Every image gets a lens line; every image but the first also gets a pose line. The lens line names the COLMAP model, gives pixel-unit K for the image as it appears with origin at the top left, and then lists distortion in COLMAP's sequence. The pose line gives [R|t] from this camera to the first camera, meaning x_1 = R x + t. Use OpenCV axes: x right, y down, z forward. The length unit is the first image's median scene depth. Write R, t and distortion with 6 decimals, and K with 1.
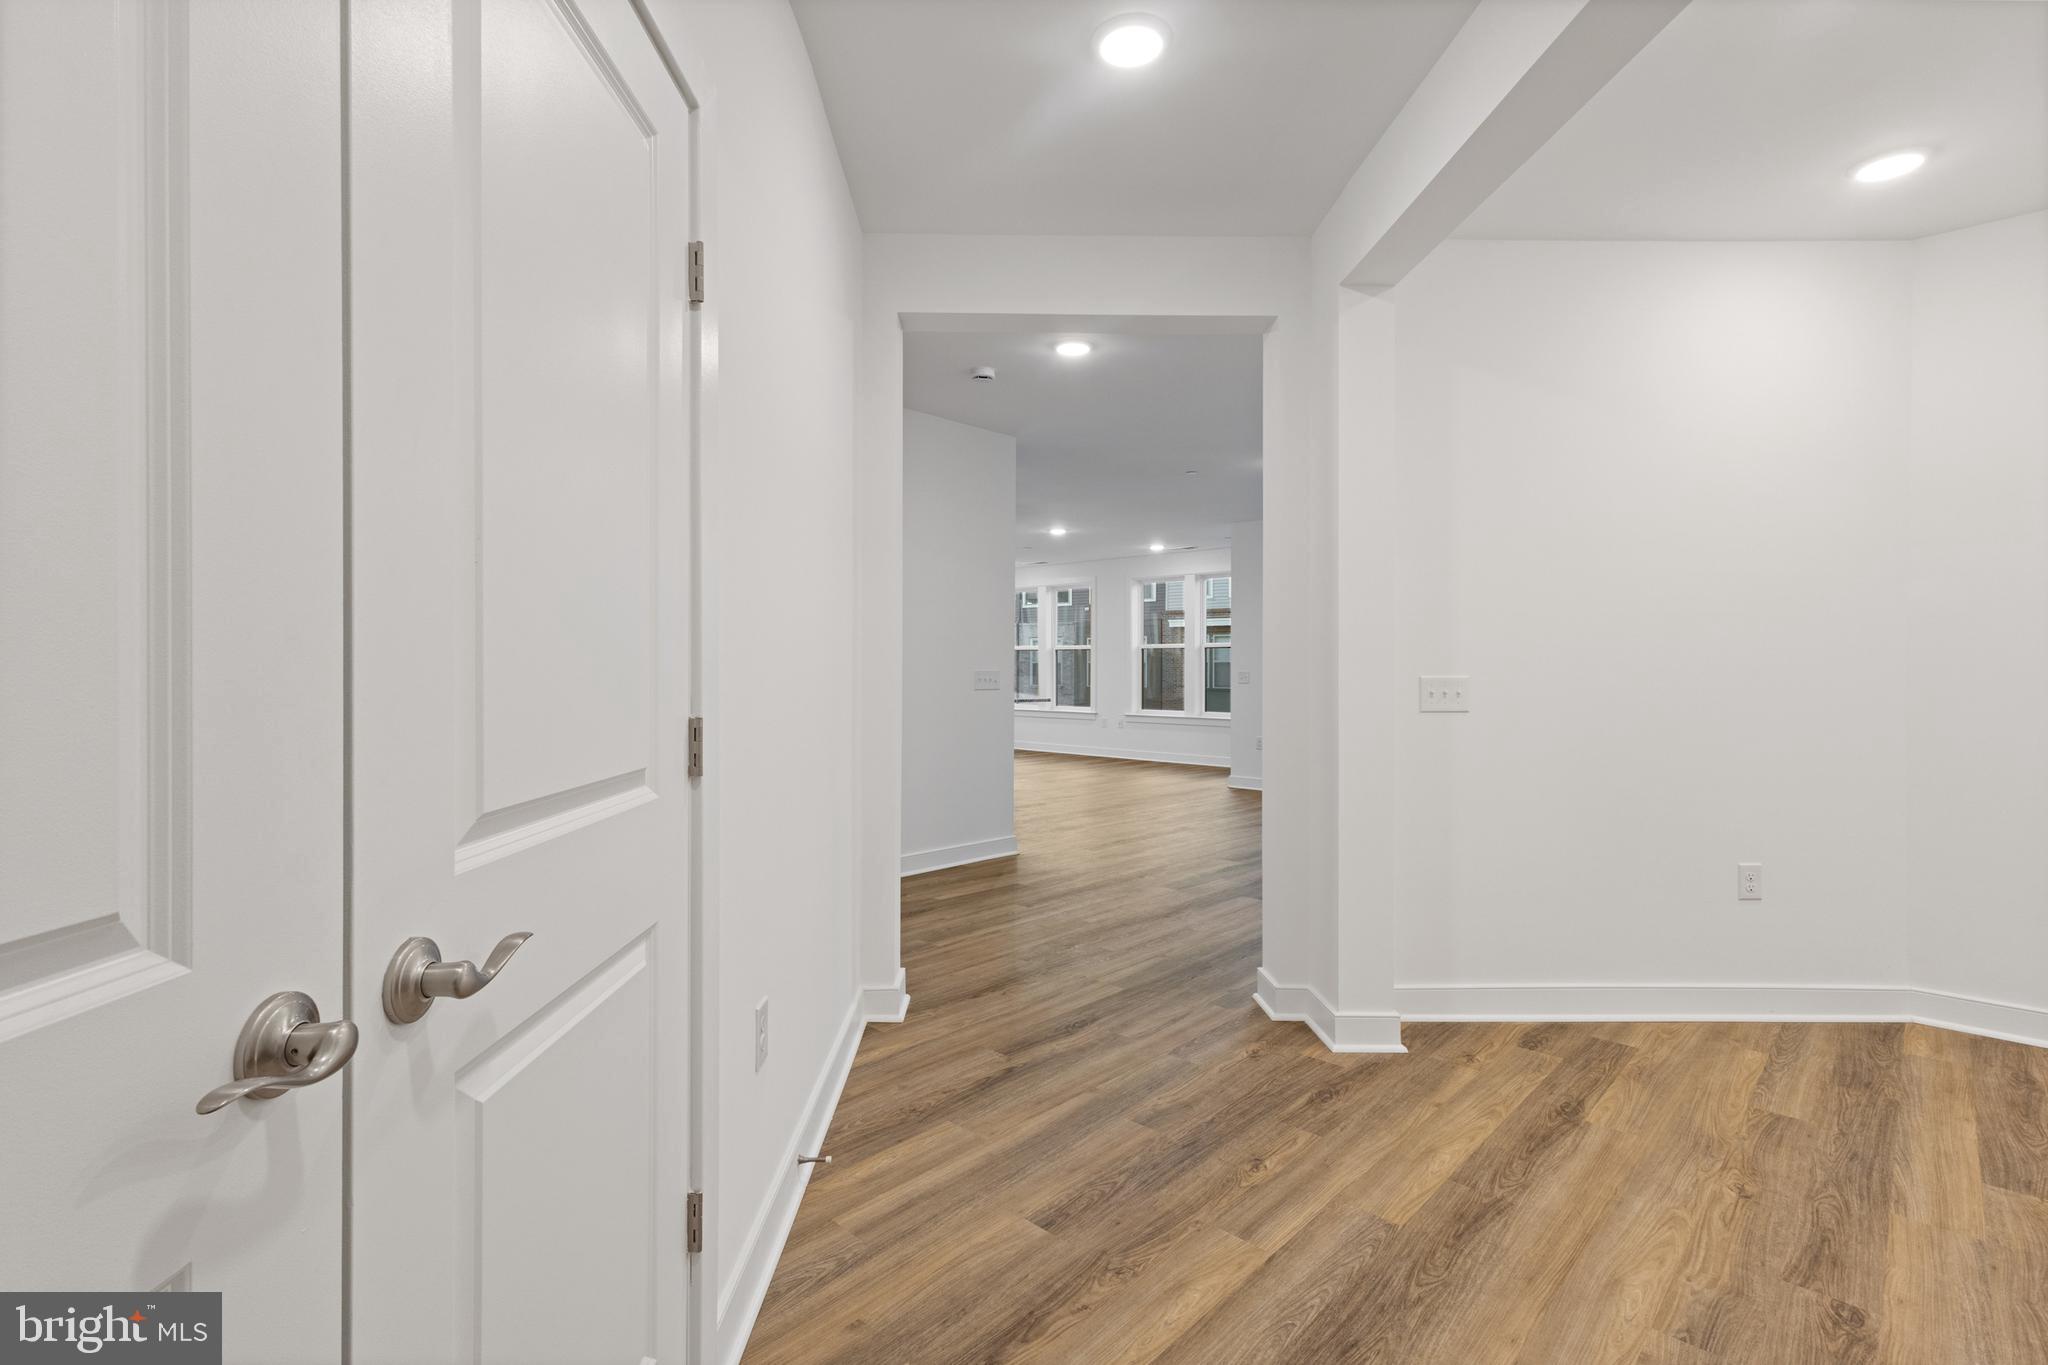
lens RADIAL K [[947.5, 0, 1016.0], [0, 947.5, 676.2], [0, 0, 1]] dist [0.002391, 0.000467]
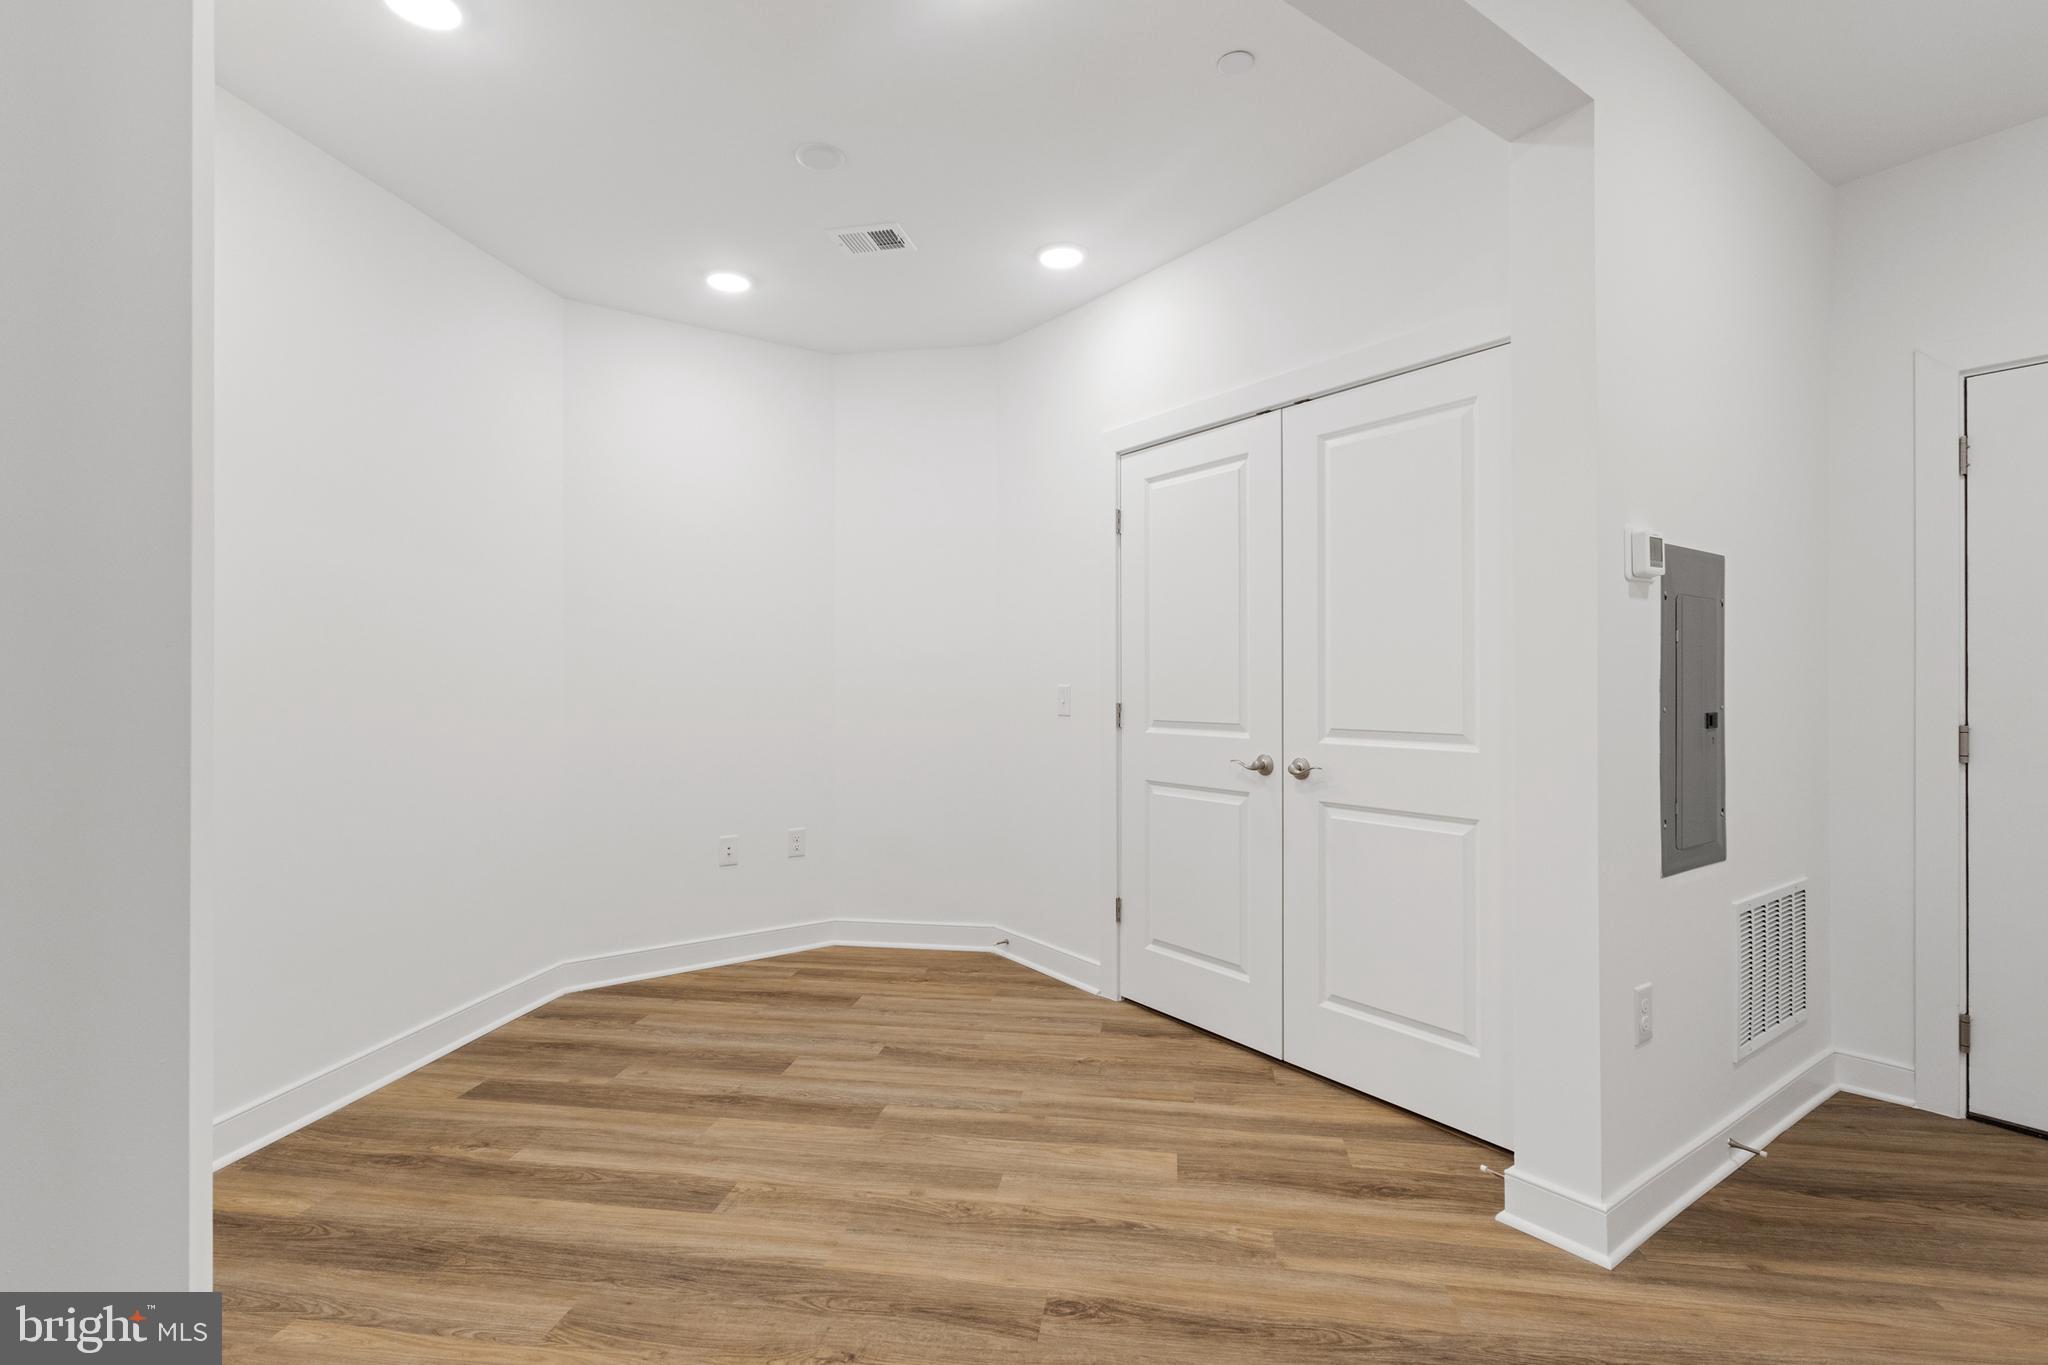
lens RADIAL K [[947.5, 0, 1024.2], [0, 947.5, 669.9], [0, 0, 1]] dist [0.000517, 0.000129]
pose [[-0.575833, 0.009466, 0.817513, 0.036058], [0.002354, 0.999948, -0.009920, -0.005114], [-0.817564, -0.003788, -0.575825, 1.011942]]
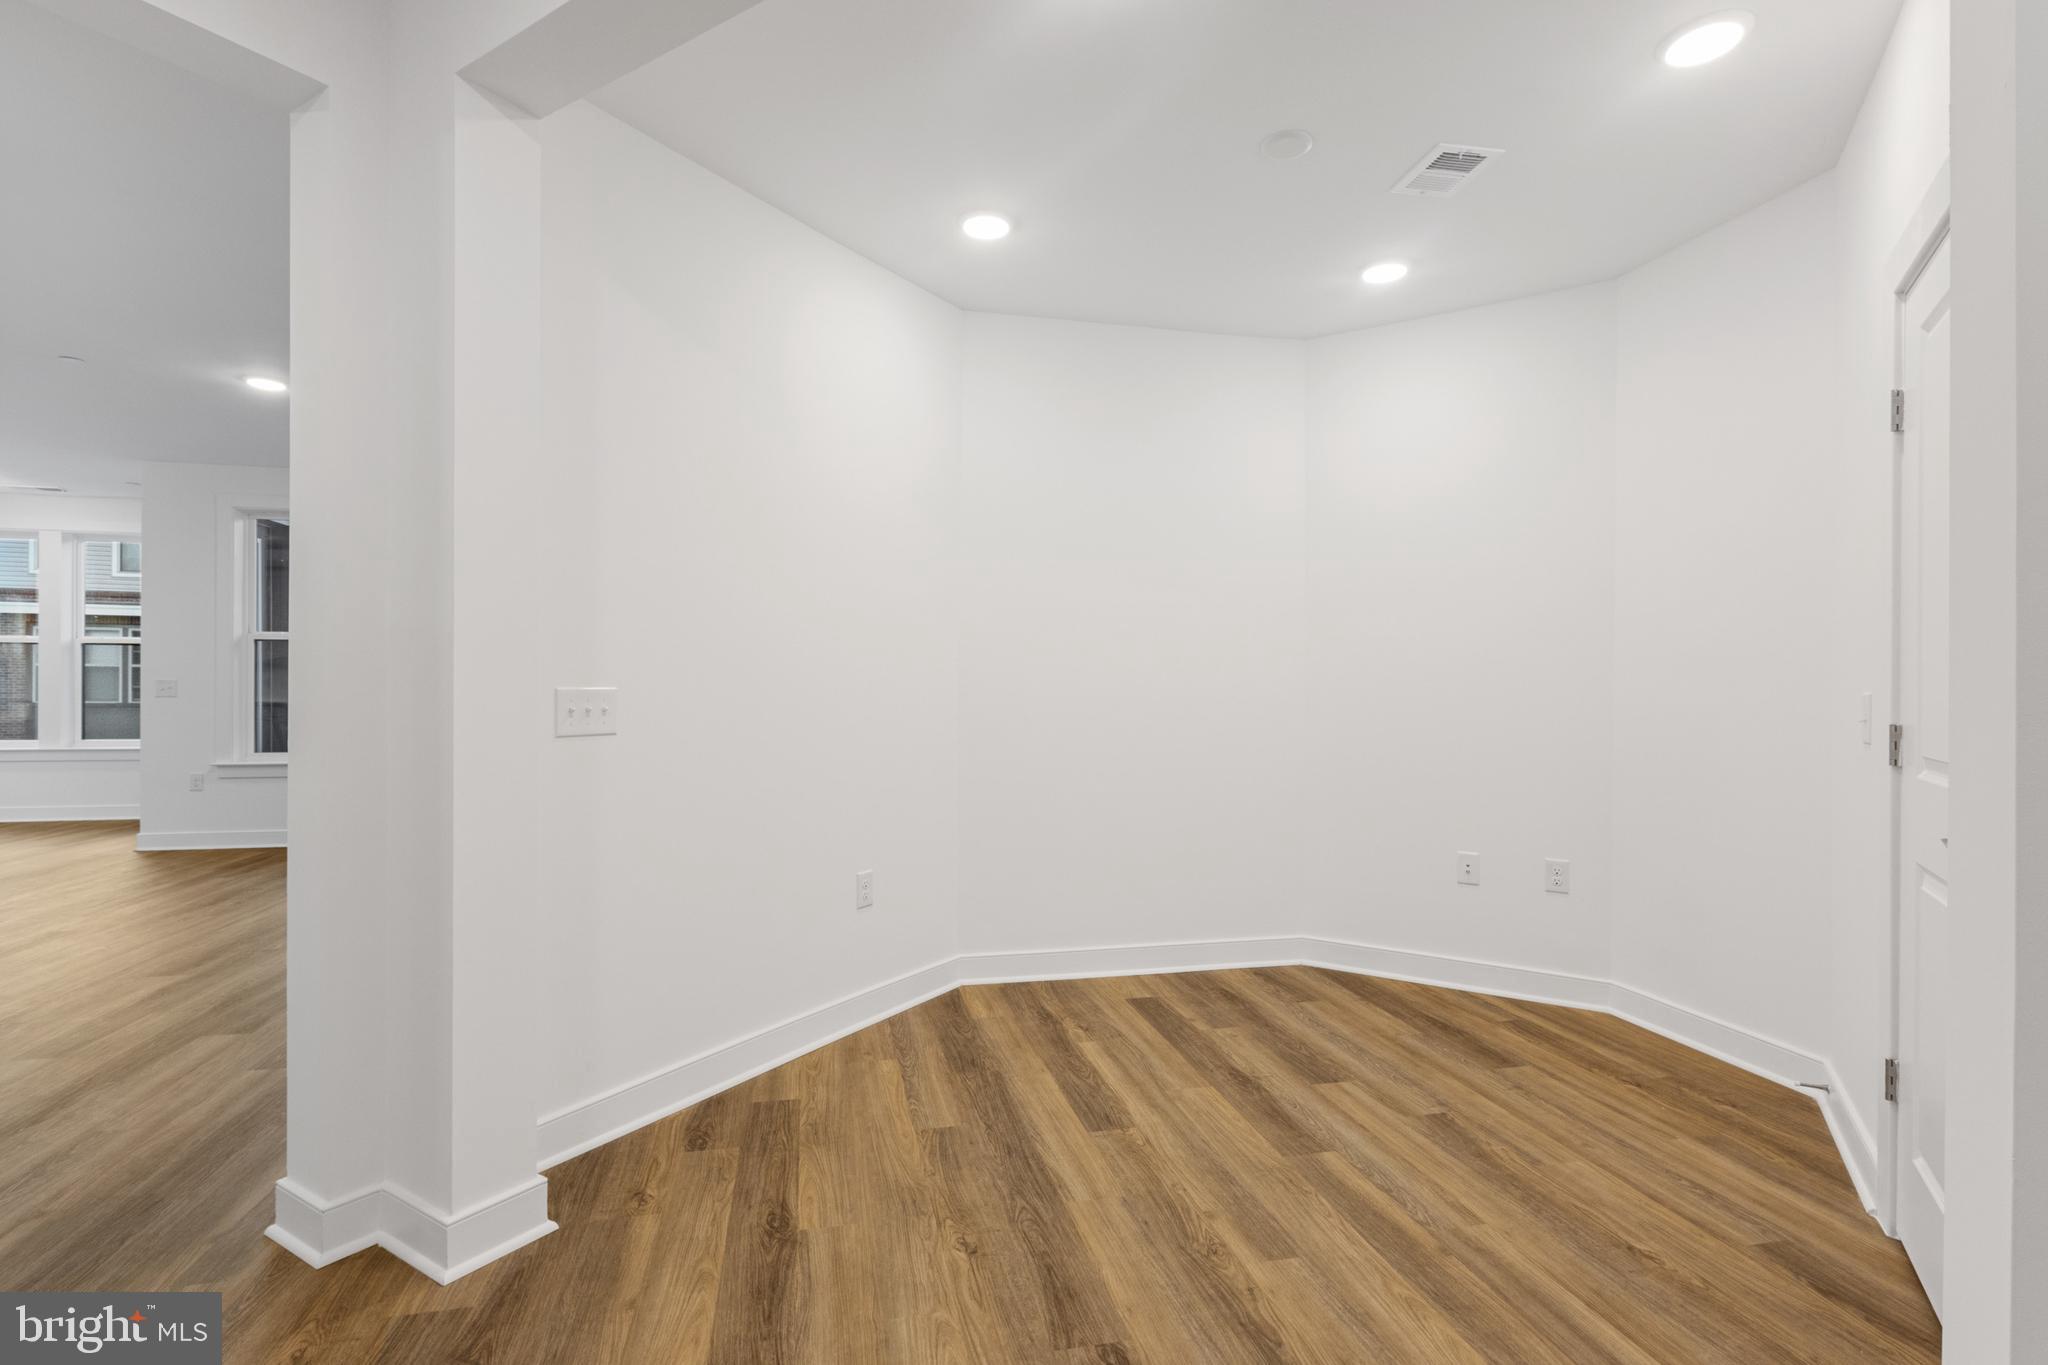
lens RADIAL K [[946.4, 0, 1023.4], [0, 946.4, 686.0], [0, 0, 1]] dist [0.001709, -0.000024]
pose [[0.548022, 0.000572, 0.836464, 0.018684], [-0.000882, 1.000000, -0.000107, -0.001993], [-0.836464, -0.000679, 0.548022, 0.345483]]
